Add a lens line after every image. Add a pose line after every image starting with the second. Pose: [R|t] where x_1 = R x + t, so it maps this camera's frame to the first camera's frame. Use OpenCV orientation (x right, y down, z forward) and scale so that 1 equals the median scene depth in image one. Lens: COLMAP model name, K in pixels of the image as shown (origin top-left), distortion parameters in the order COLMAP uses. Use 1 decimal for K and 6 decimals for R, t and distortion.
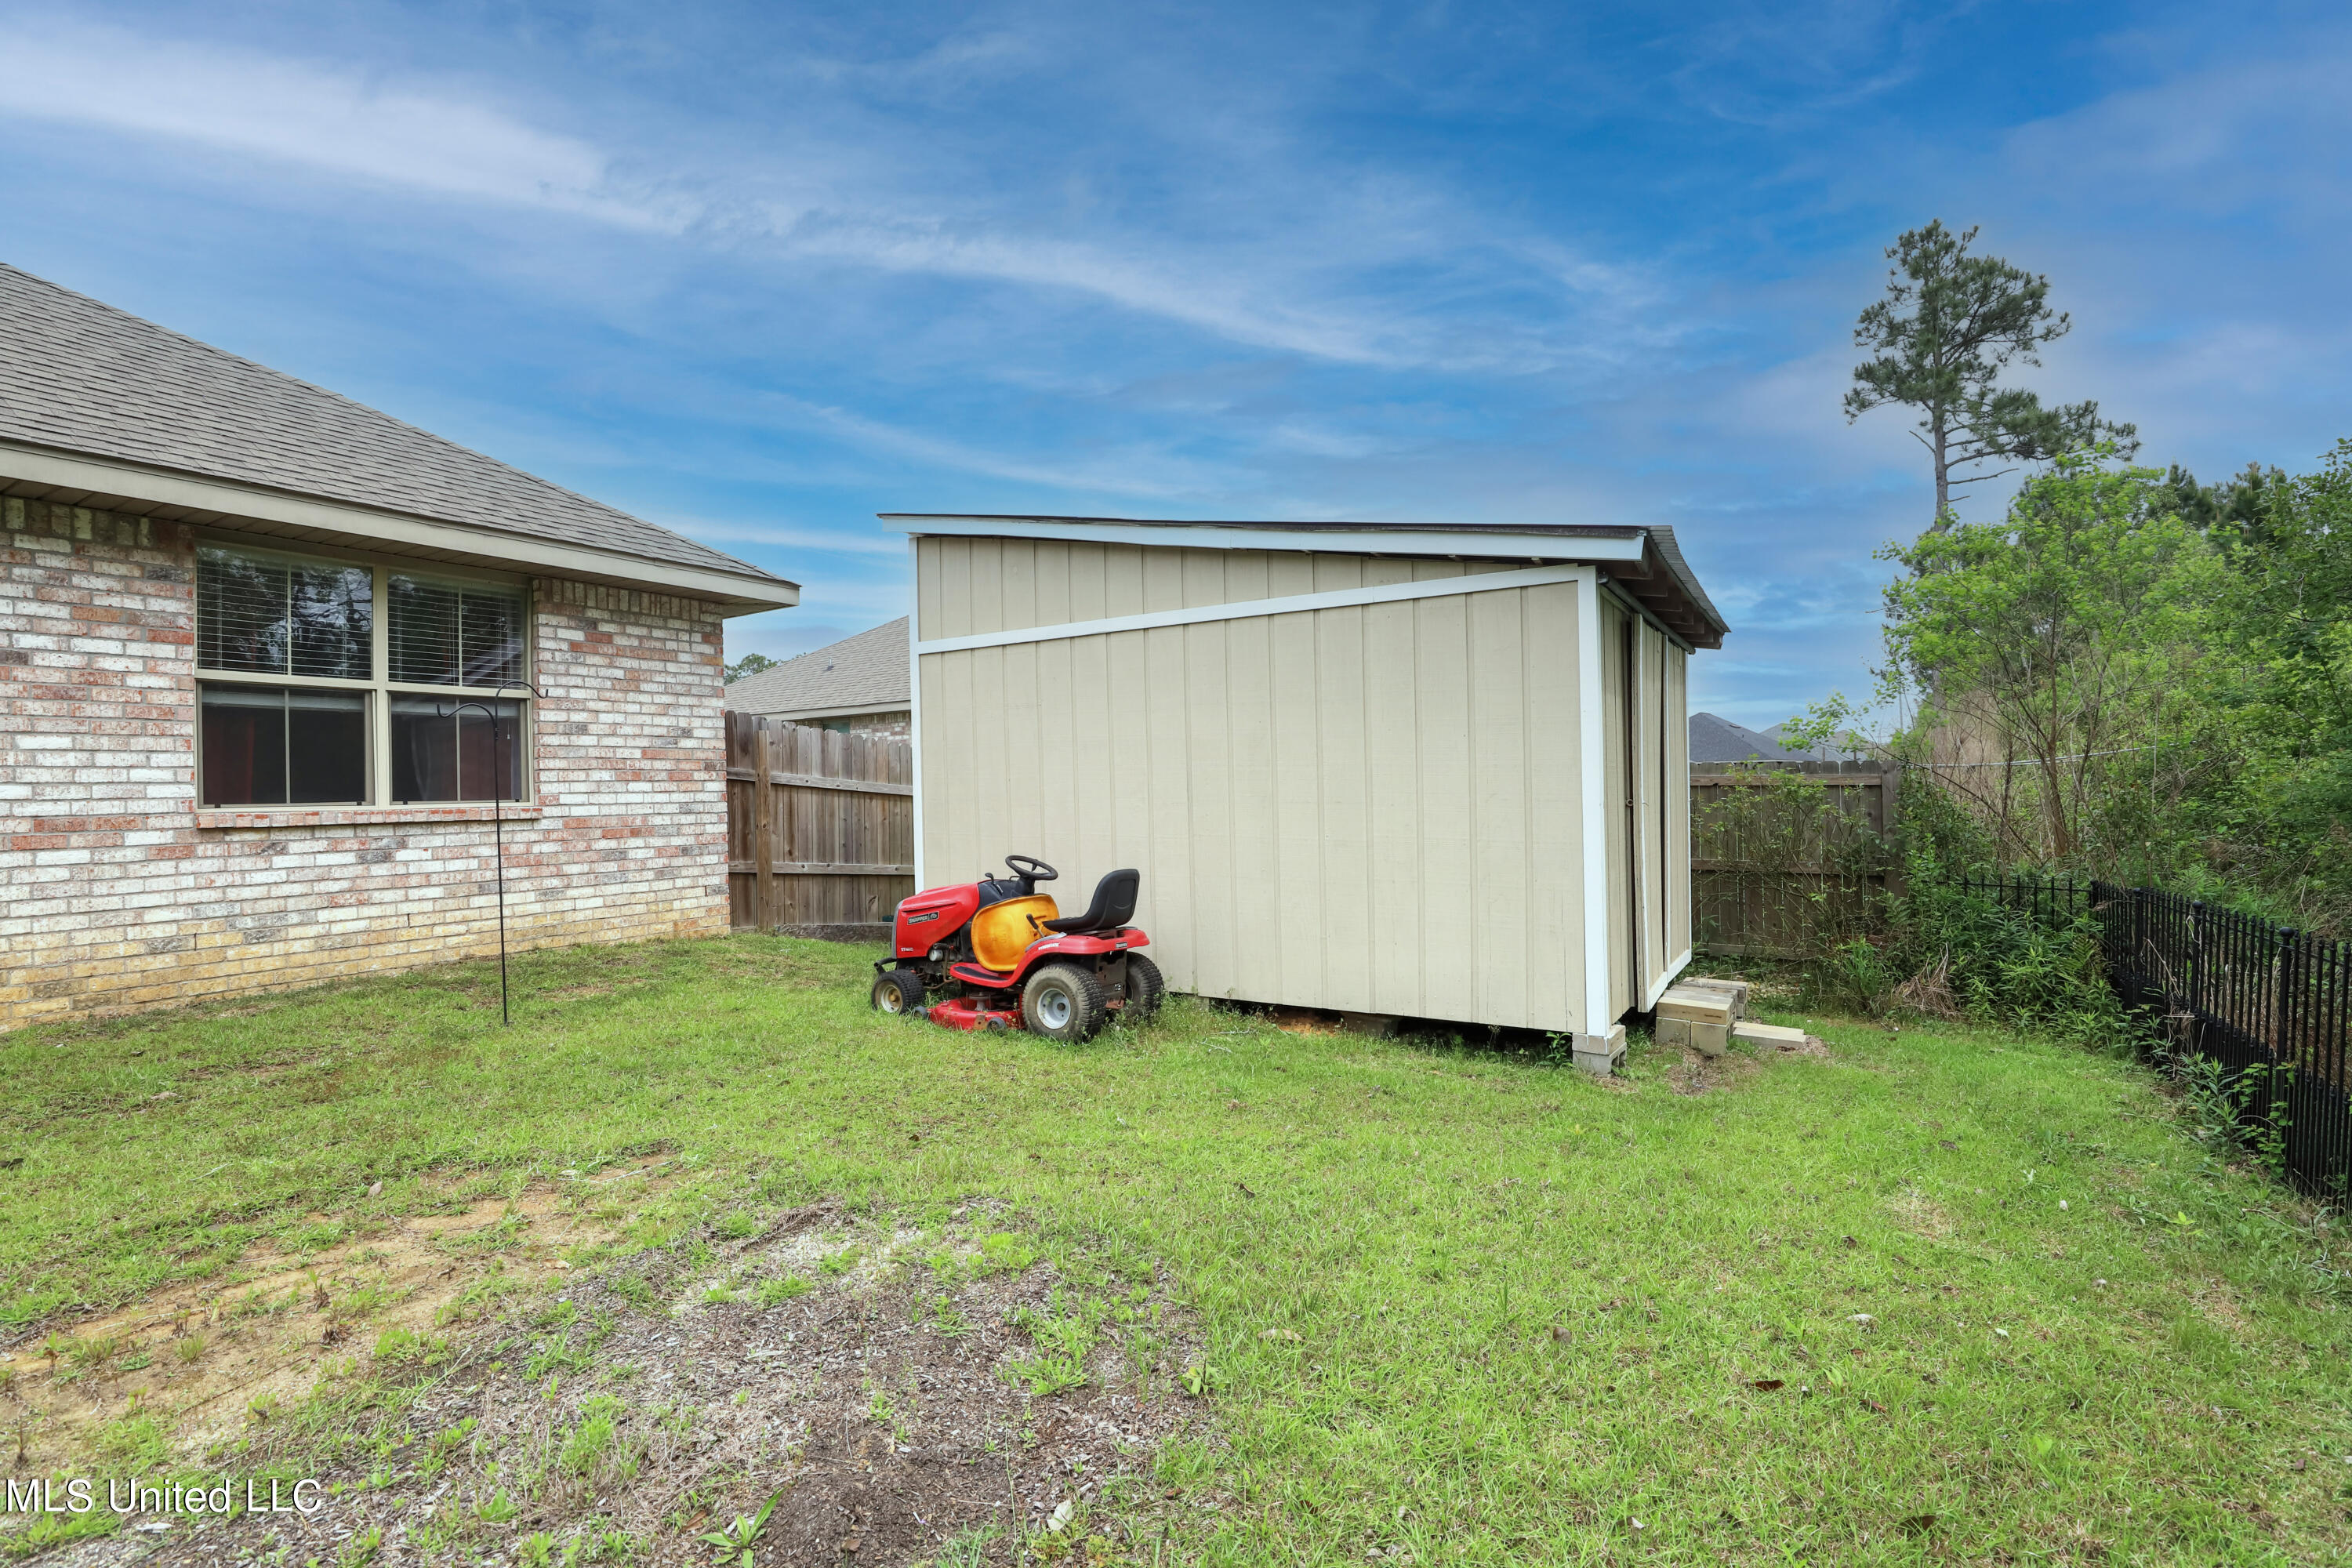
lens RADIAL K [[1071.8, 0, 1187.8], [0, 1071.8, 781.1], [0, 0, 1]] dist [-0.047435, 0.013436]
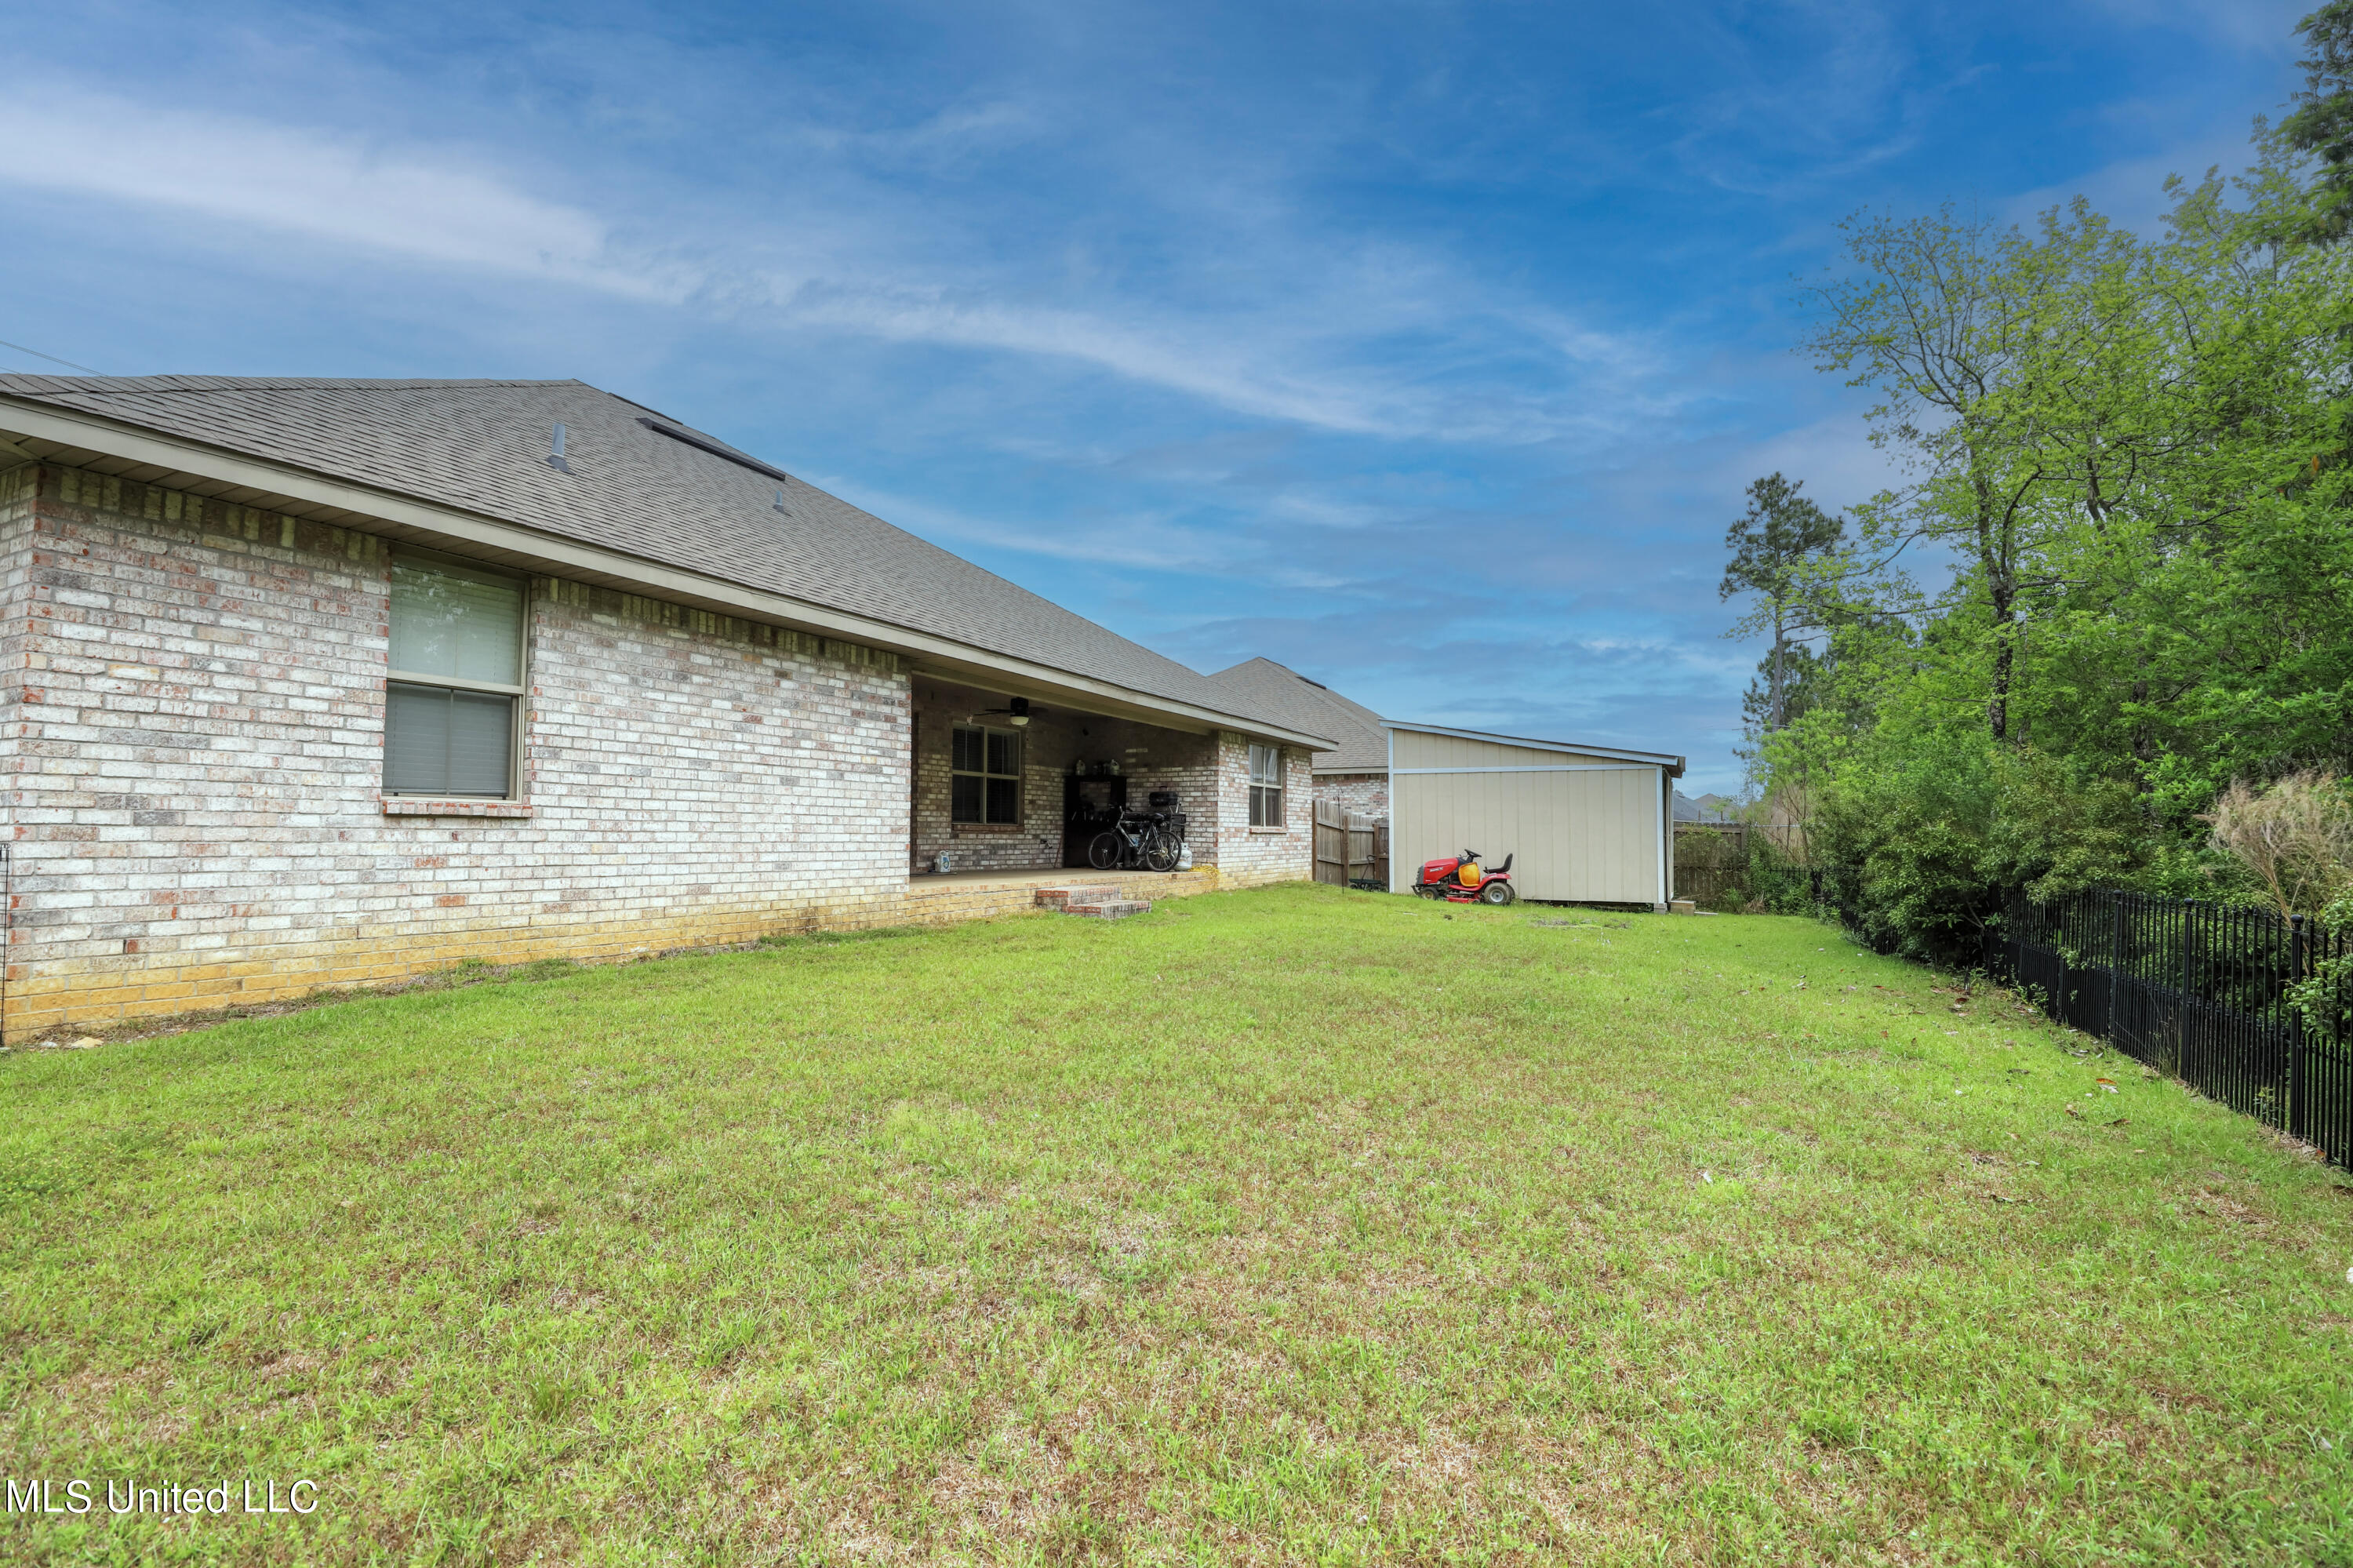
lens RADIAL K [[1014.1, 0, 1172.1], [0, 1014.1, 773.7], [0, 0, 1]] dist [-0.044124, -0.000070]
pose [[0.996893, 0.034154, 0.070978, -0.941557], [-0.032335, 0.999122, -0.026628, -0.030767], [-0.071825, 0.024250, 0.997122, -1.390331]]
